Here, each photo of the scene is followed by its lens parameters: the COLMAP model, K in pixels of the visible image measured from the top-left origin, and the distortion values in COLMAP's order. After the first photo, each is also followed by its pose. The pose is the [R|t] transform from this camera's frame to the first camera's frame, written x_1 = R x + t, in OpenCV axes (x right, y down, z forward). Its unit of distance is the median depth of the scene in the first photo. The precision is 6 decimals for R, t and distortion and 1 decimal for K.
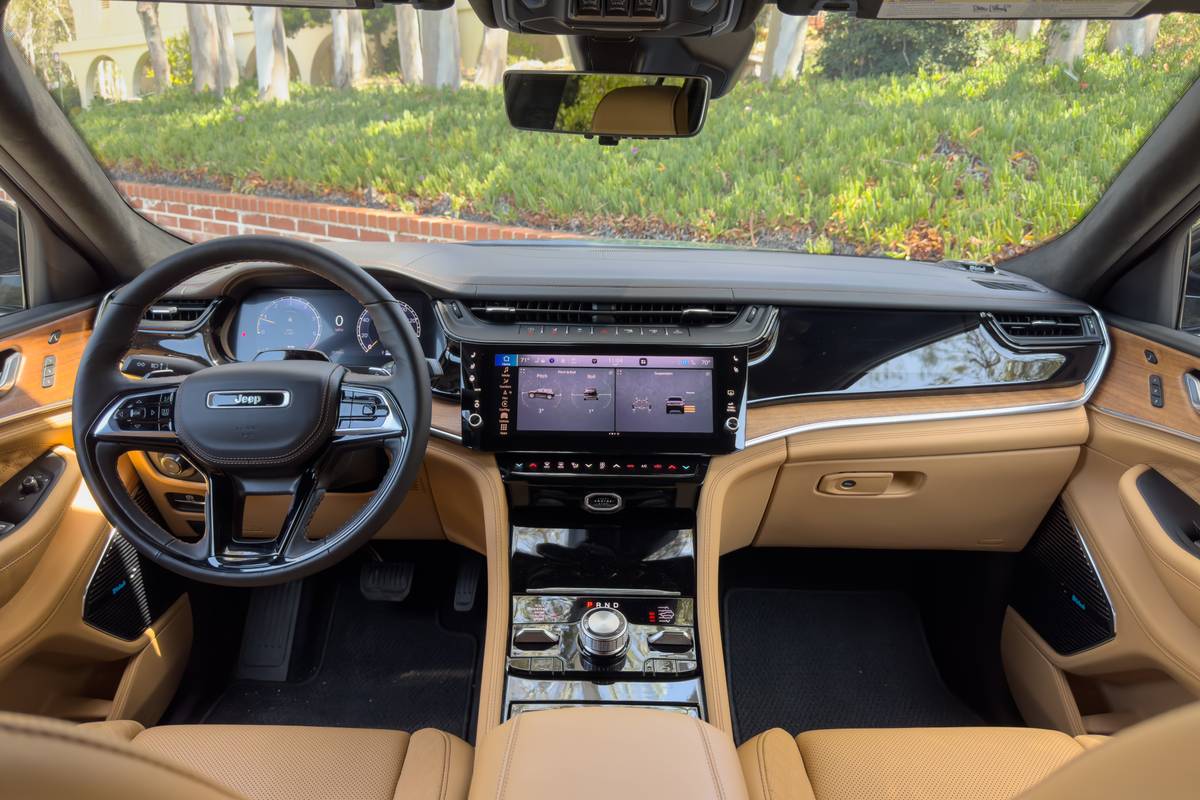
lens RADIAL K [[833.6, 0, 581.0], [0, 833.6, 389.5], [0, 0, 1]] dist [0.099624, -0.155191]
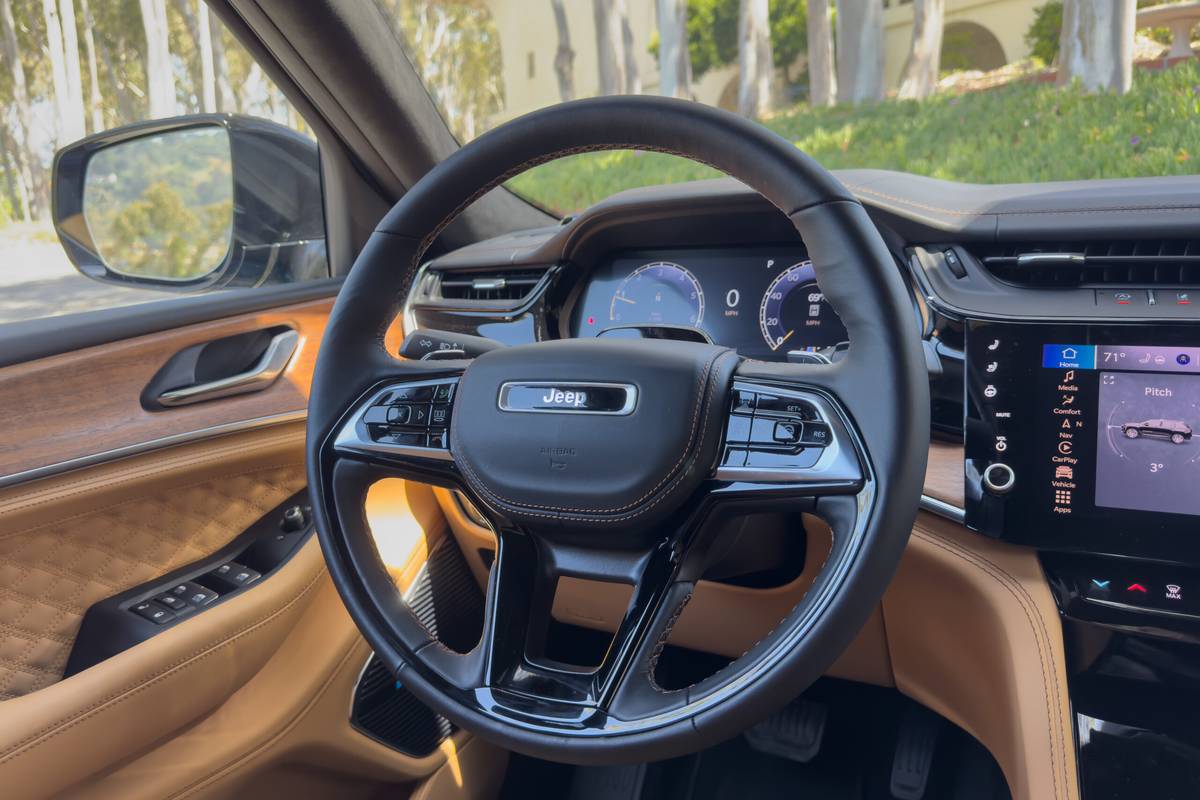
lens RADIAL K [[833.6, 0, 581.0], [0, 833.6, 389.5], [0, 0, 1]] dist [0.099624, -0.155191]
pose [[0.900562, 0.032107, -0.433539, -0.132740], [-0.067602, 0.995480, -0.066700, 0.035295], [0.429438, 0.089376, 0.898663, 0.451485]]
